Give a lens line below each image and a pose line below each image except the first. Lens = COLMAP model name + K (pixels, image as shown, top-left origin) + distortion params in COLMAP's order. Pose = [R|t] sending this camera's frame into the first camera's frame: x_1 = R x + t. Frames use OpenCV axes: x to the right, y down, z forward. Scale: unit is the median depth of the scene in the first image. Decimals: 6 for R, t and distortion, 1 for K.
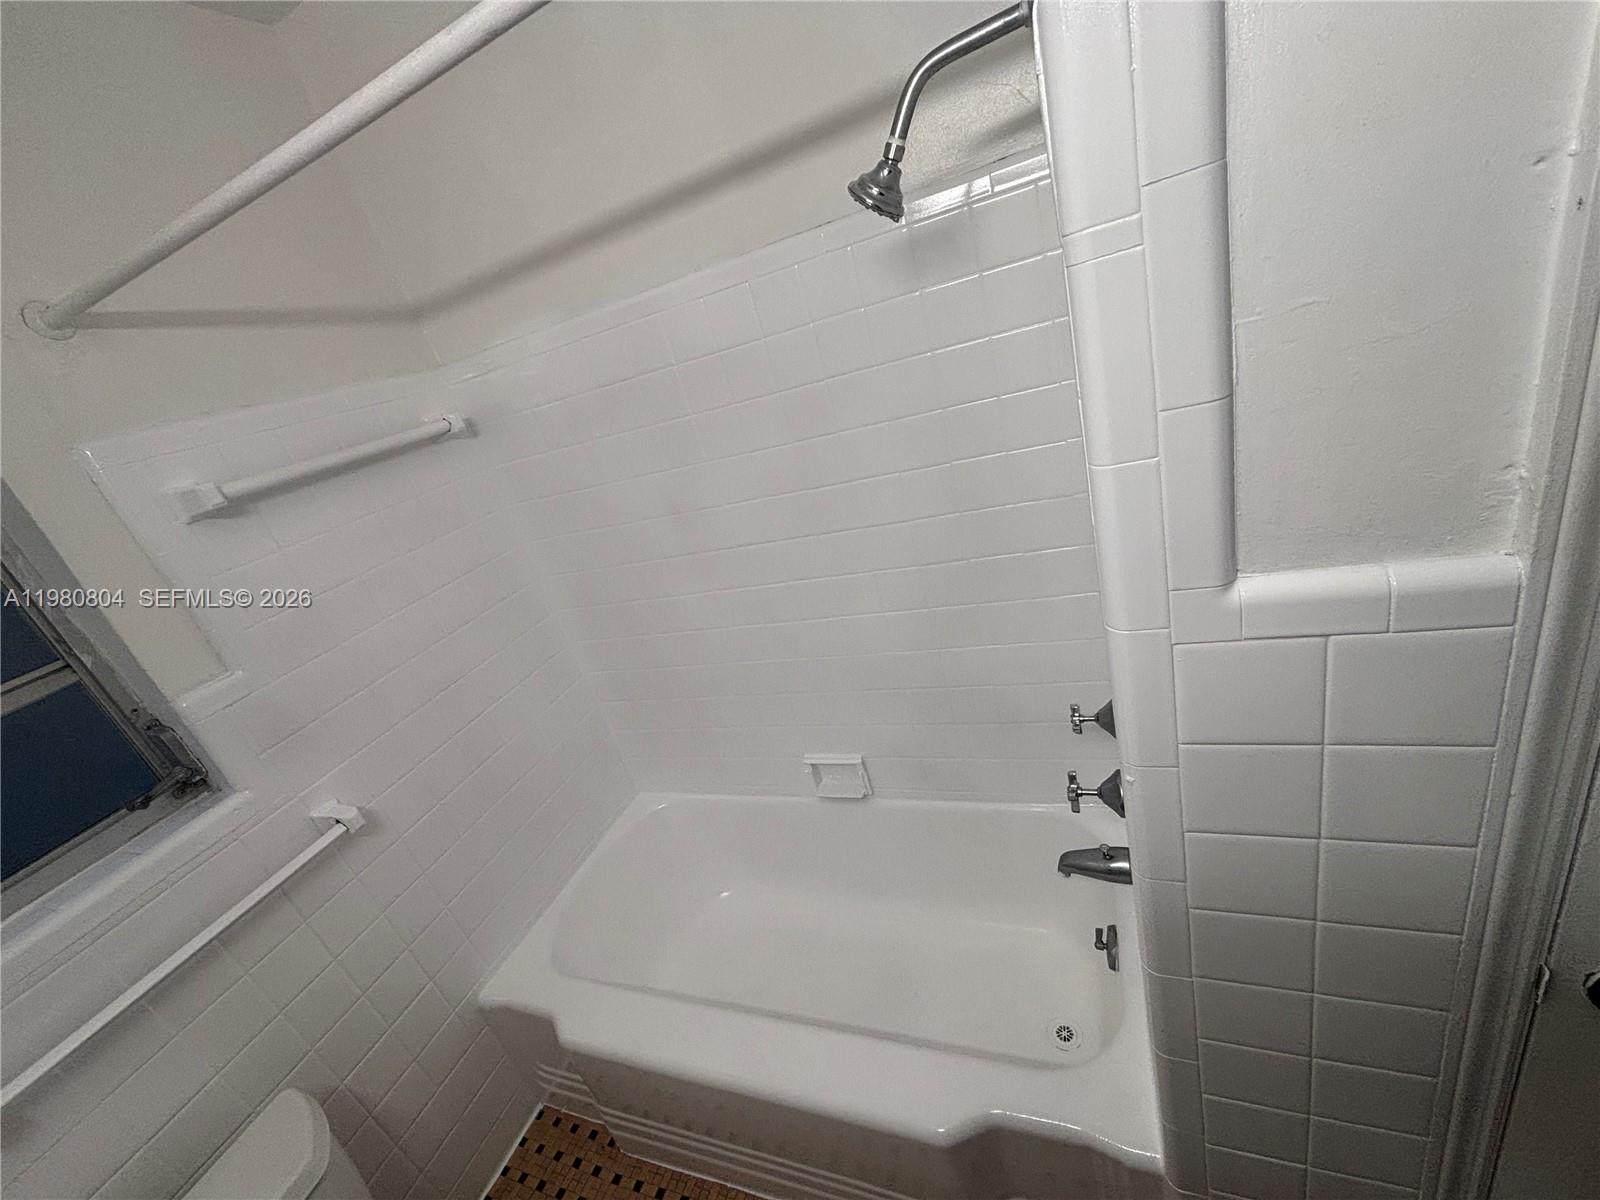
lens RADIAL K [[660.7, 0, 794.6], [0, 660.7, 599.2], [0, 0, 1]] dist [-0.000570, 0.019362]
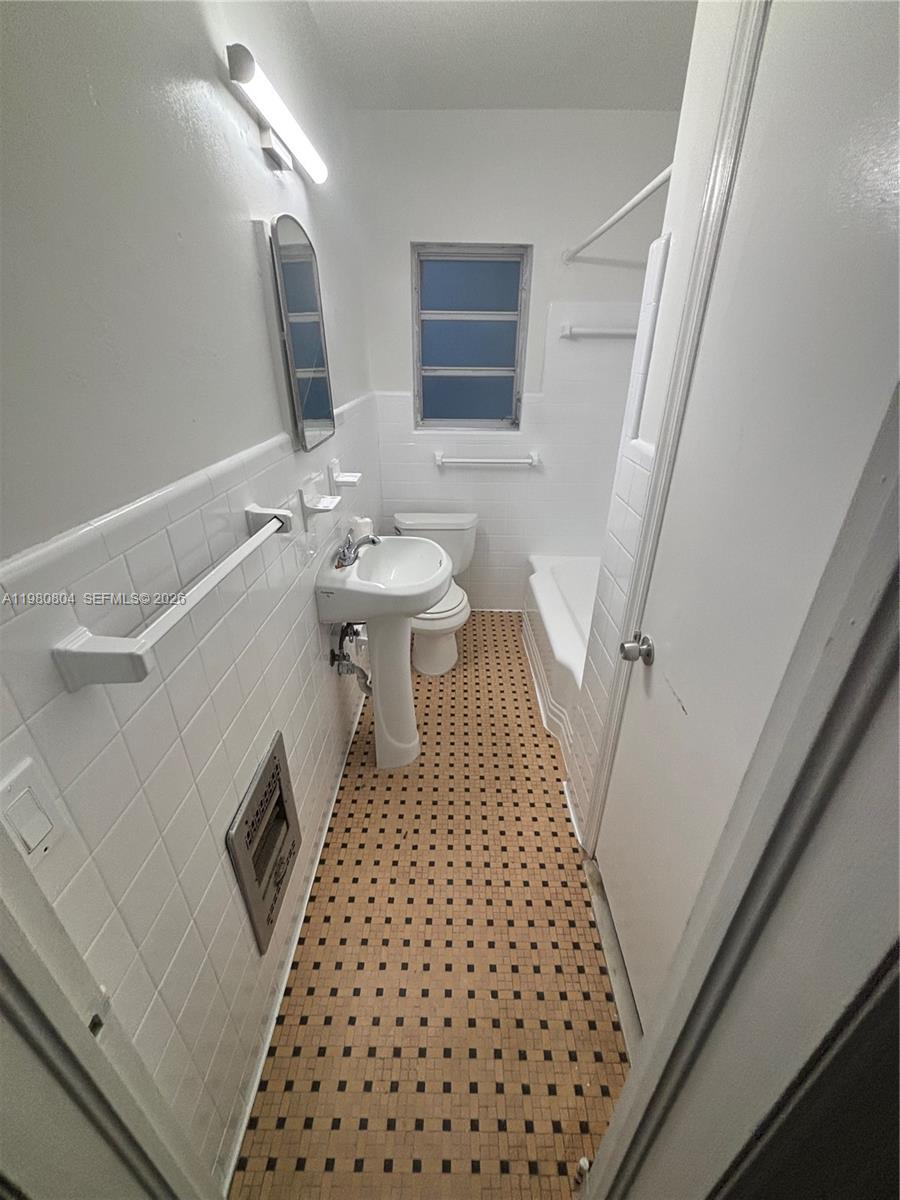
lens RADIAL K [[495.5, 0, 450.0], [0, 495.5, 600.0], [0, 0, 1]] dist [-0.000570, 0.019362]
pose [[0.337735, 0.652522, -0.678344, 1.128865], [-0.466306, 0.742027, 0.481617, -0.084189], [0.817615, 0.153657, 0.554883, -0.407872]]
